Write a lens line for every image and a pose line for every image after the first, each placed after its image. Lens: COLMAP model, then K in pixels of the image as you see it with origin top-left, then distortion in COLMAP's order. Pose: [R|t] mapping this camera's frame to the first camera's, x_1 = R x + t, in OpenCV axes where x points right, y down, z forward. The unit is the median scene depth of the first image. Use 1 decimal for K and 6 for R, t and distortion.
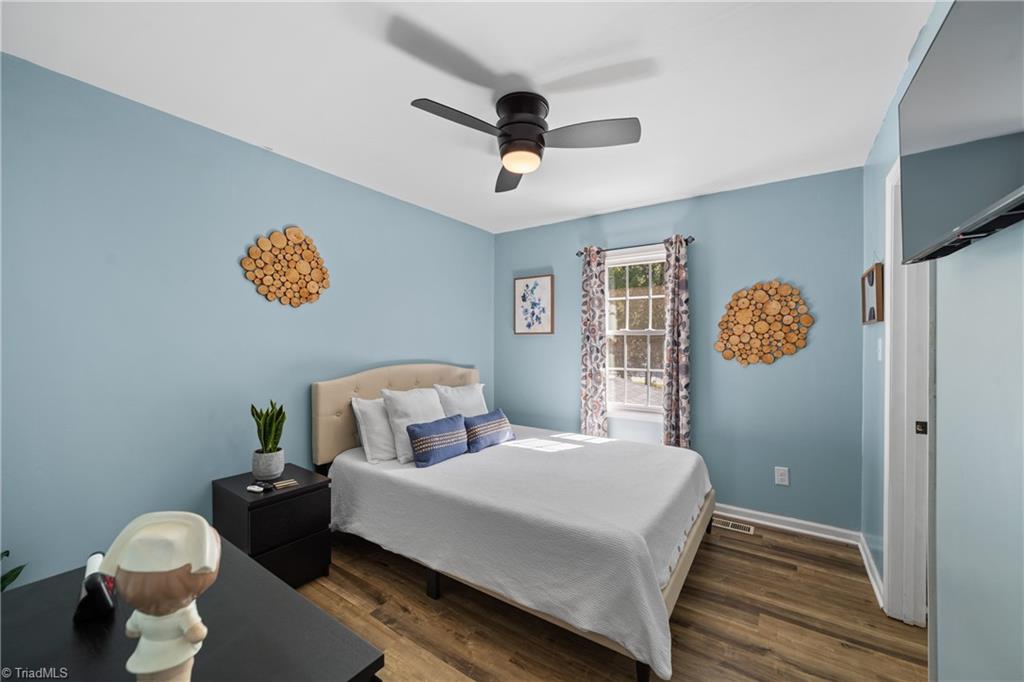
lens RADIAL K [[395.4, 0, 521.3], [0, 395.4, 348.8], [0, 0, 1]] dist [-0.019275, 0.005063]
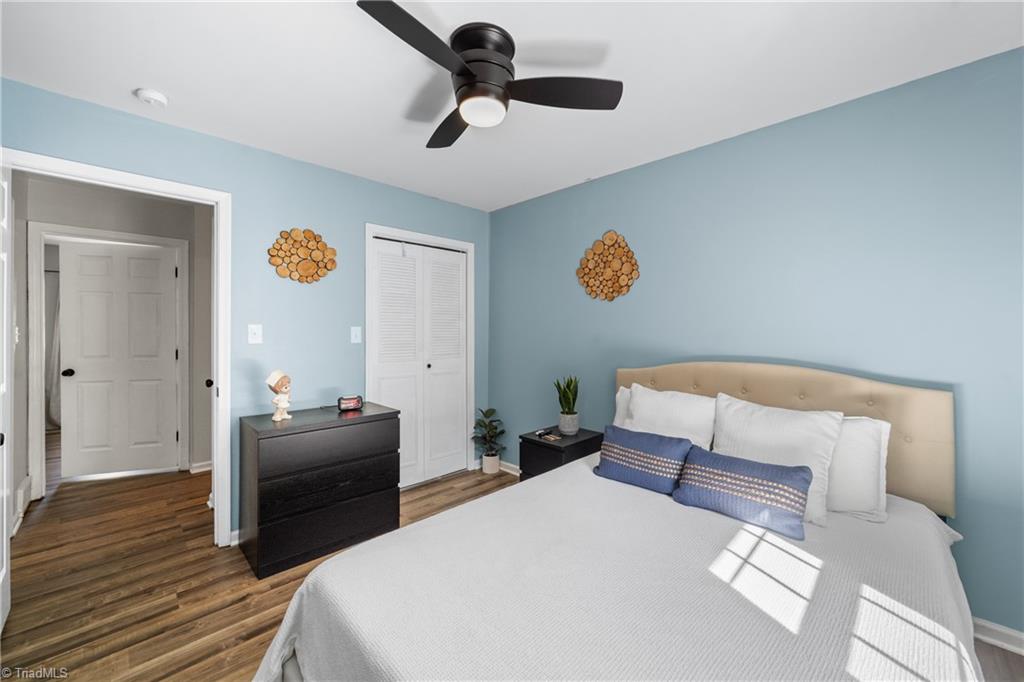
lens RADIAL K [[402.3, 0, 524.2], [0, 402.3, 337.6], [0, 0, 1]] dist [-0.019017, 0.005692]
pose [[-0.181541, 0.014553, -0.983276, 0.640800], [-0.018510, 0.999663, 0.018213, -0.015038], [0.983209, 0.021507, -0.181210, 0.979068]]
